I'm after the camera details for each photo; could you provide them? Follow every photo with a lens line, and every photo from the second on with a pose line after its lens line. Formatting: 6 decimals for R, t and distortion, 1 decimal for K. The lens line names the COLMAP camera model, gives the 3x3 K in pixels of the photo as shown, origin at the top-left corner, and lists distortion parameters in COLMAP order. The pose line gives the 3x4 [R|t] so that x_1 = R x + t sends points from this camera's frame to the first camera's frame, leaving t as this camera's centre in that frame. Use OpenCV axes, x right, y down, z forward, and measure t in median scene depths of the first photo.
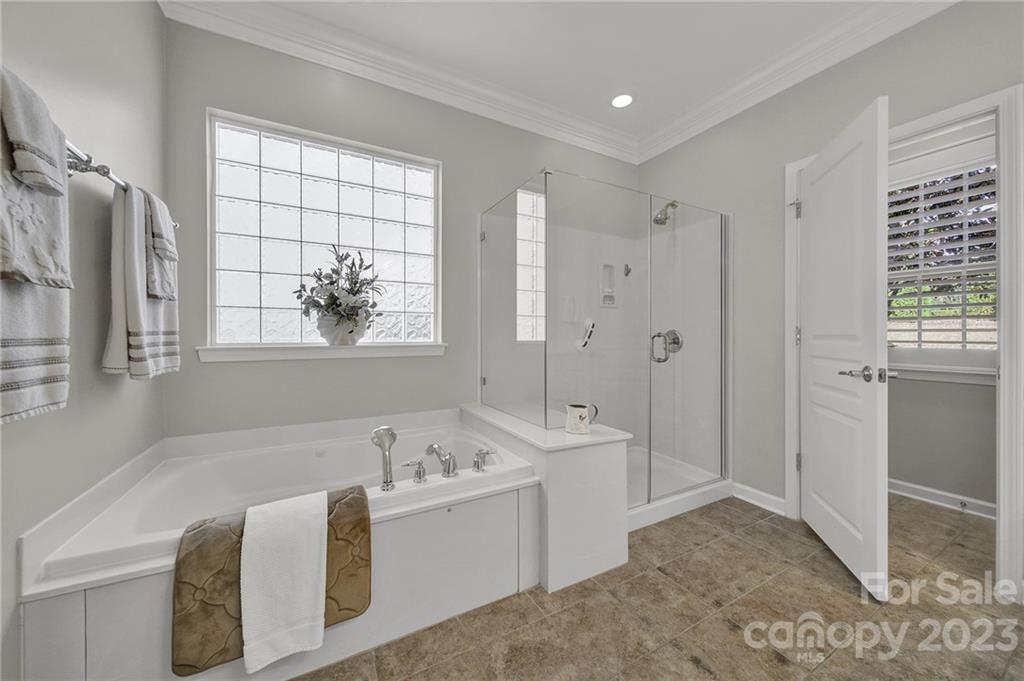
lens RADIAL K [[367.0, 0, 509.6], [0, 367.0, 333.7], [0, 0, 1]] dist [-0.000689, -0.000082]
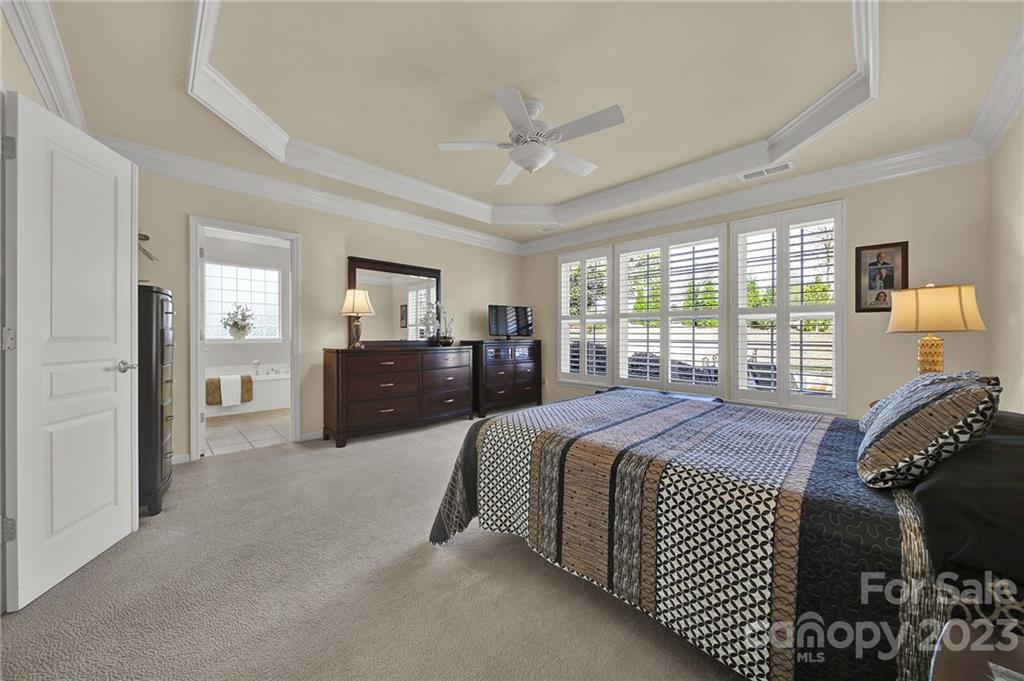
lens RADIAL K [[367.0, 0, 509.6], [0, 367.0, 333.7], [0, 0, 1]] dist [-0.000689, -0.000082]
pose [[0.961250, 0.001409, 0.275676, 0.772646], [-0.001018, 0.999998, -0.001561, -0.006192], [-0.275678, 0.001219, 0.961249, -2.303950]]
